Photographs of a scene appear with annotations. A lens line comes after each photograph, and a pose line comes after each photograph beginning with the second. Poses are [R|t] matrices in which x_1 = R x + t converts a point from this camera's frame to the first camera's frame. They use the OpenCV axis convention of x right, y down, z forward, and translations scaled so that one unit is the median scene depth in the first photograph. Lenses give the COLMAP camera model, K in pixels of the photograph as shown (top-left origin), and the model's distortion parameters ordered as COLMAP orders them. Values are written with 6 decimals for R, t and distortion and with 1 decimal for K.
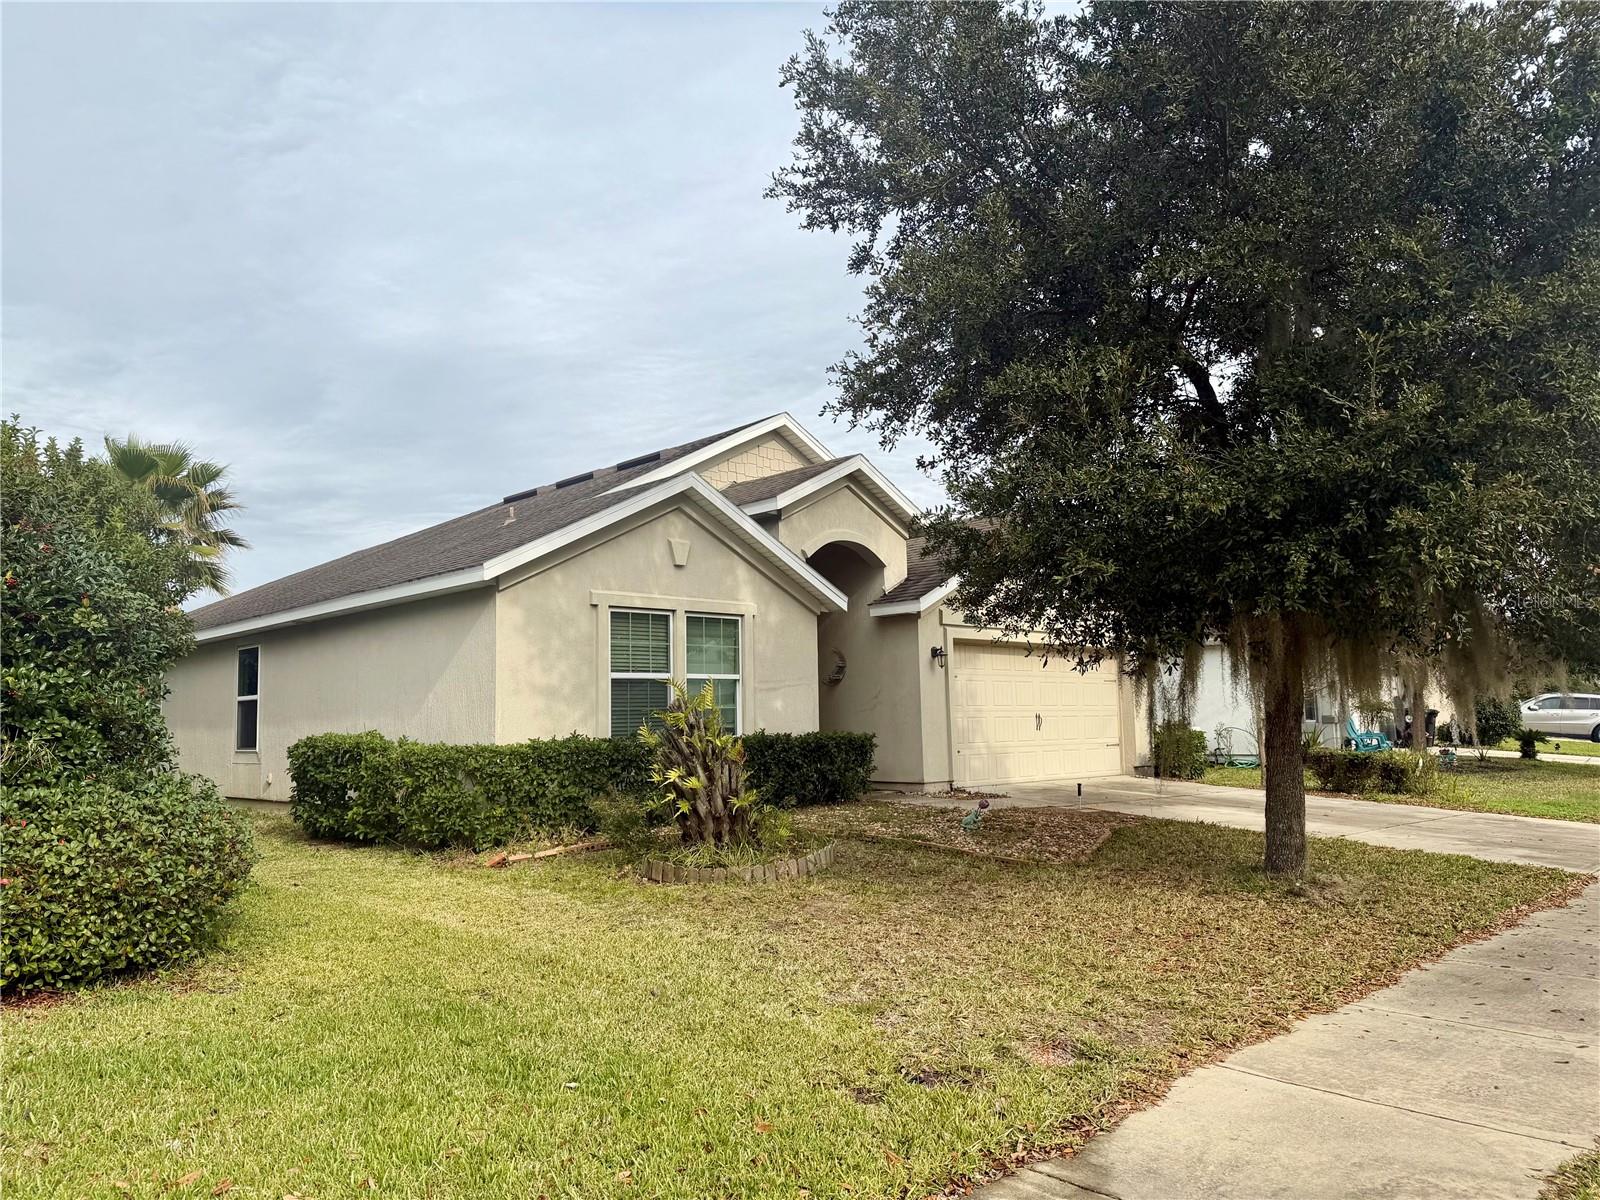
lens RADIAL K [[1122.7, 0, 800.0], [0, 1122.7, 600.0], [0, 0, 1]] dist [0.070556, -0.100484]
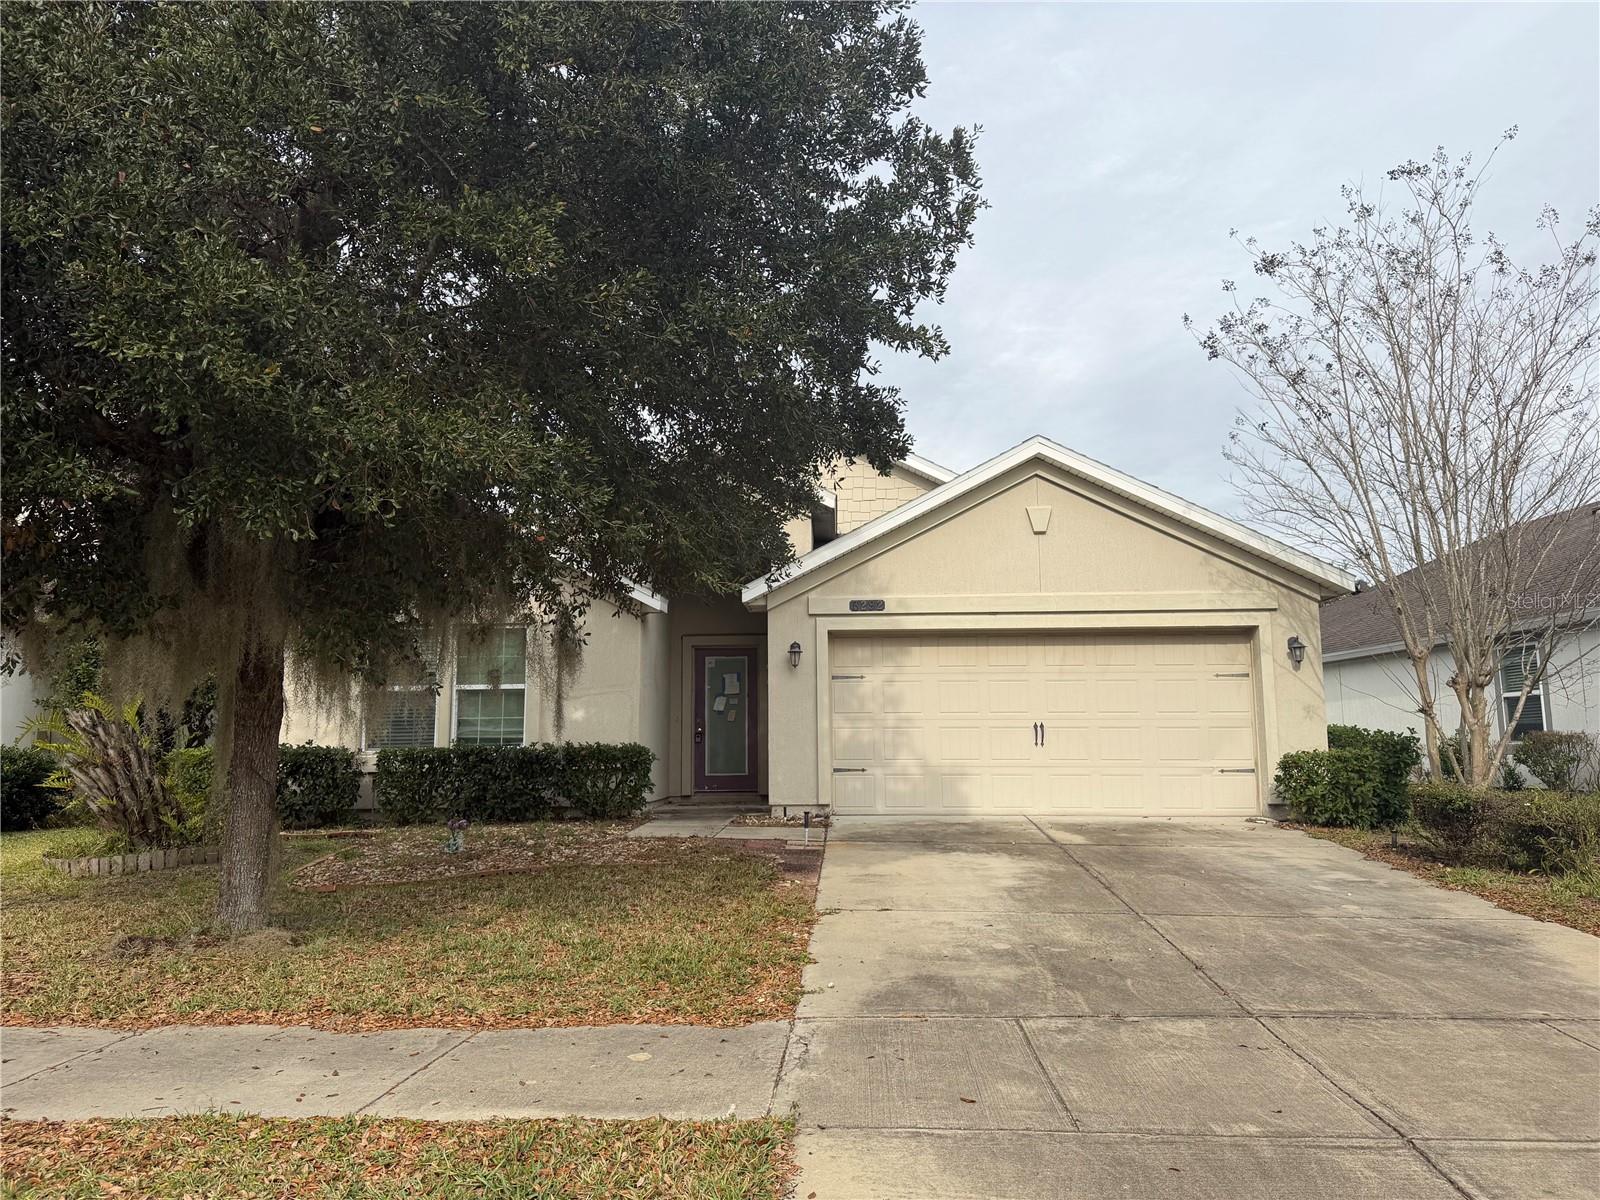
lens RADIAL K [[1122.7, 0, 800.0], [0, 1122.7, 600.0], [0, 0, 1]] dist [0.070556, -0.100484]
pose [[0.669504, -0.081475, -0.738327, 0.814888], [0.070820, 0.996440, -0.045739, 0.053028], [0.739425, -0.021666, 0.672890, 0.481888]]
